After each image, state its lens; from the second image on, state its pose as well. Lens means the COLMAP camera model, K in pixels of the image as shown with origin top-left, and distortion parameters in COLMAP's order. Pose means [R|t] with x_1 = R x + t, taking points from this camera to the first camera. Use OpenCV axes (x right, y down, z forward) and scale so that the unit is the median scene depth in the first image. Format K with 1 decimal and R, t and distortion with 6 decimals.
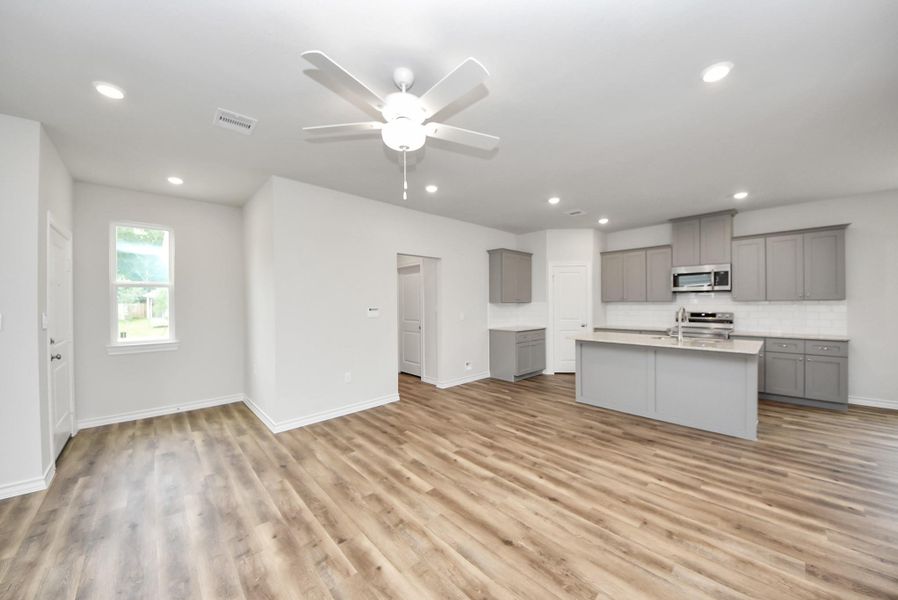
lens RADIAL K [[316.4, 0, 455.2], [0, 316.4, 303.0], [0, 0, 1]] dist [0.038558, -0.026434]
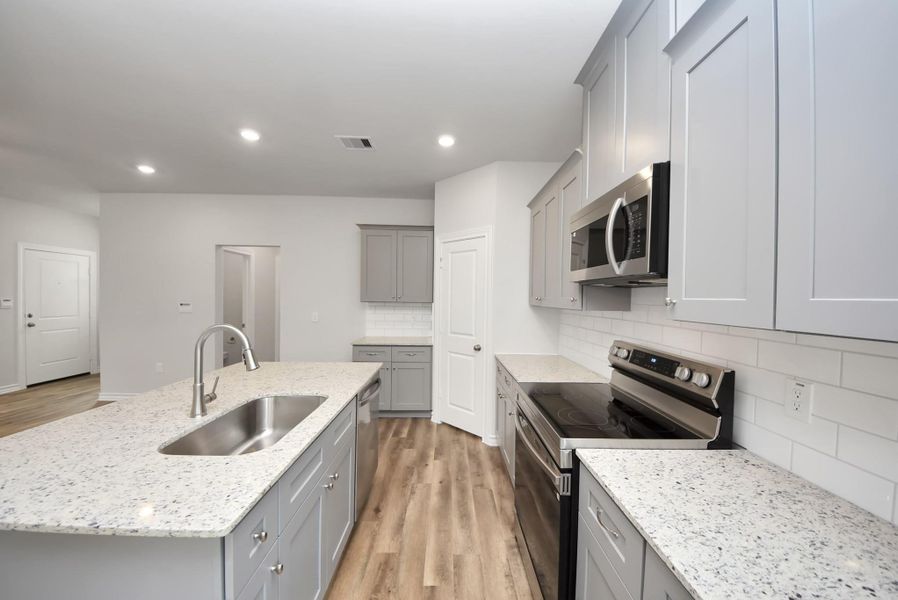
lens RADIAL K [[316.4, 0, 455.2], [0, 316.4, 303.0], [0, 0, 1]] dist [0.038558, -0.026434]
pose [[0.740401, 0.030482, -0.671474, 1.112333], [-0.019124, 0.999522, 0.024286, -0.027682], [0.671893, -0.005140, 0.740630, 0.882874]]
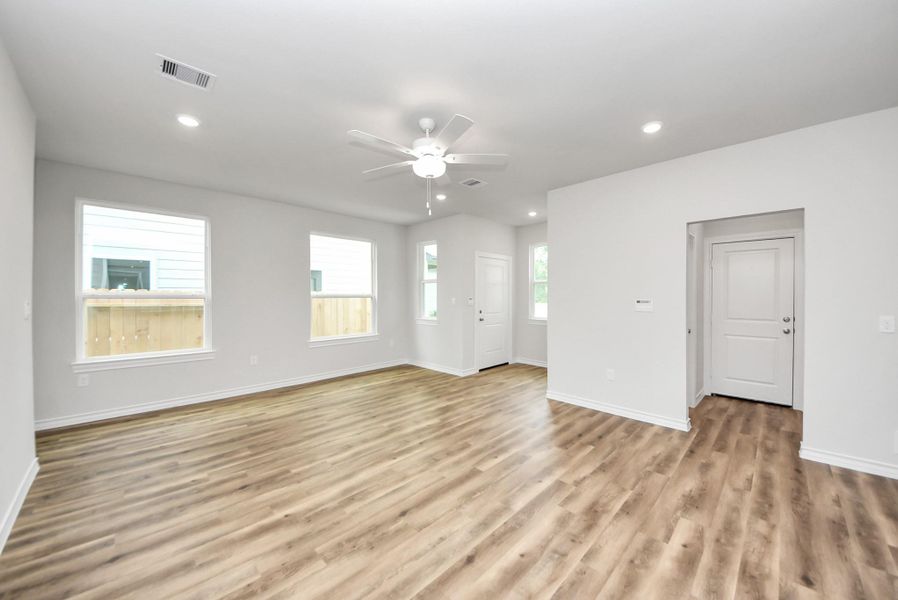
lens RADIAL K [[325.2, 0, 467.4], [0, 325.2, 296.4], [0, 0, 1]] dist [0.014580, -0.013367]
pose [[0.053565, 0.008894, -0.998525, 0.595314], [-0.000855, 0.999960, 0.008861, -0.000710], [0.998564, 0.000379, 0.053570, 0.539554]]
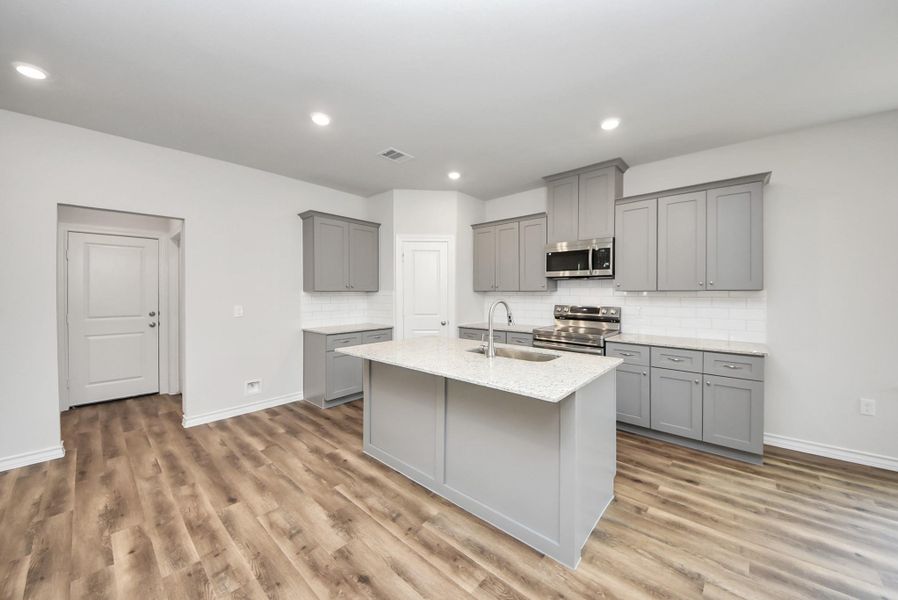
lens RADIAL K [[324.3, 0, 458.0], [0, 324.3, 292.7], [0, 0, 1]] dist [0.015067, -0.012282]
pose [[0.995367, 0.008333, 0.095784, 0.554255], [-0.008484, 0.999963, 0.001173, -0.001430], [-0.095771, -0.001980, 0.995401, 0.398277]]
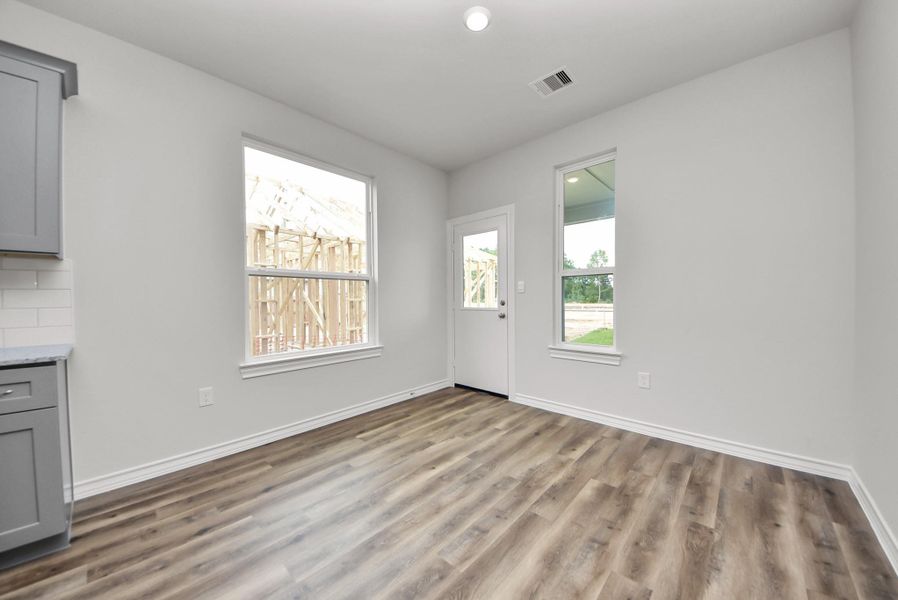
lens RADIAL K [[316.4, 0, 455.2], [0, 316.4, 303.0], [0, 0, 1]] dist [0.038558, -0.026434]
pose [[-0.075320, -0.002485, 0.997156, 0.822078], [0.012298, 0.999919, 0.003421, 0.055682], [-0.997084, 0.012521, -0.075283, 0.551518]]
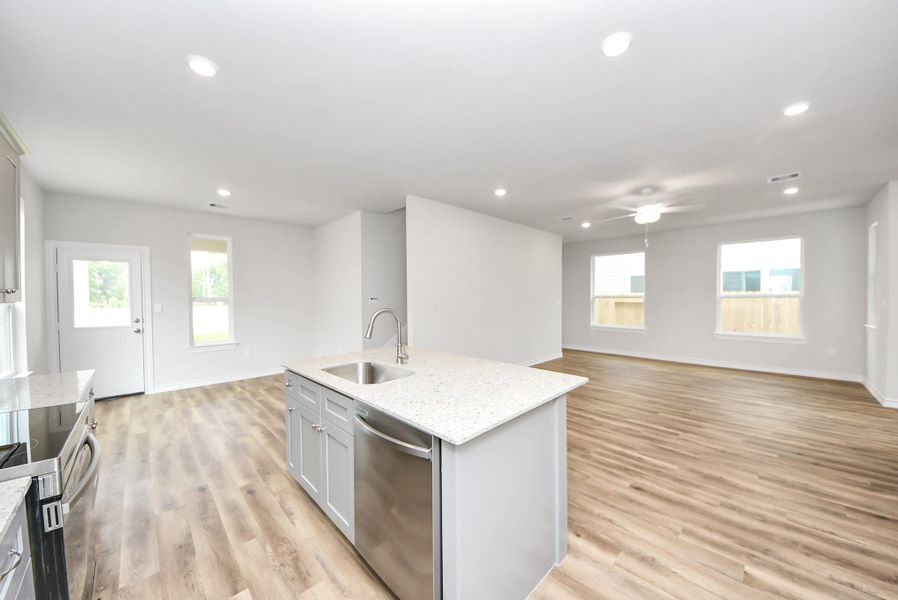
lens RADIAL K [[319.8, 0, 456.7], [0, 319.8, 302.7], [0, 0, 1]] dist [0.012435, -0.012026]
pose [[-0.999556, 0.016454, -0.024837, 0.575090], [0.015995, 0.999700, 0.018568, -0.008193], [0.025135, 0.018162, -0.999519, 1.535583]]
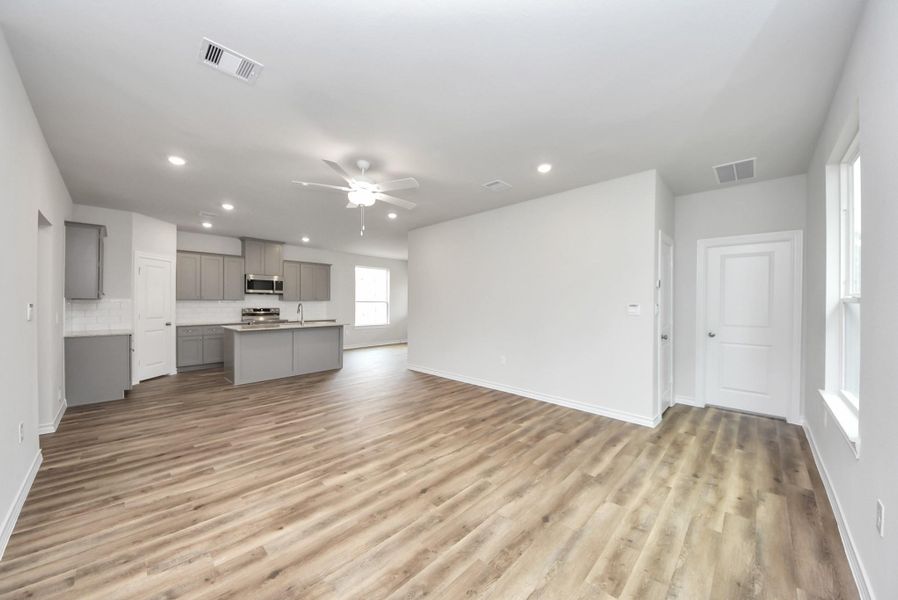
lens RADIAL K [[316.4, 0, 455.2], [0, 316.4, 303.0], [0, 0, 1]] dist [0.038558, -0.026434]
pose [[-0.054701, 0.007031, 0.998478, -0.918019], [-0.001900, 0.999973, -0.007146, 0.019067], [-0.998501, -0.002288, -0.054686, 0.299247]]
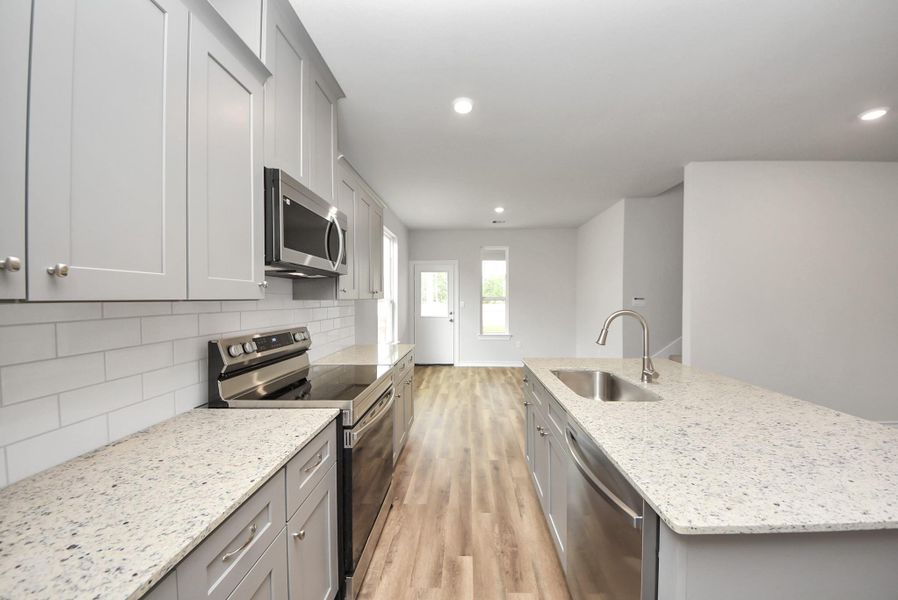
lens RADIAL K [[316.4, 0, 455.2], [0, 316.4, 303.0], [0, 0, 1]] dist [0.038558, -0.026434]
pose [[-0.699139, -0.002022, 0.714983, 0.530456], [0.006971, 0.999929, 0.009644, -0.007069], [-0.714952, 0.011726, -0.699075, 1.467246]]
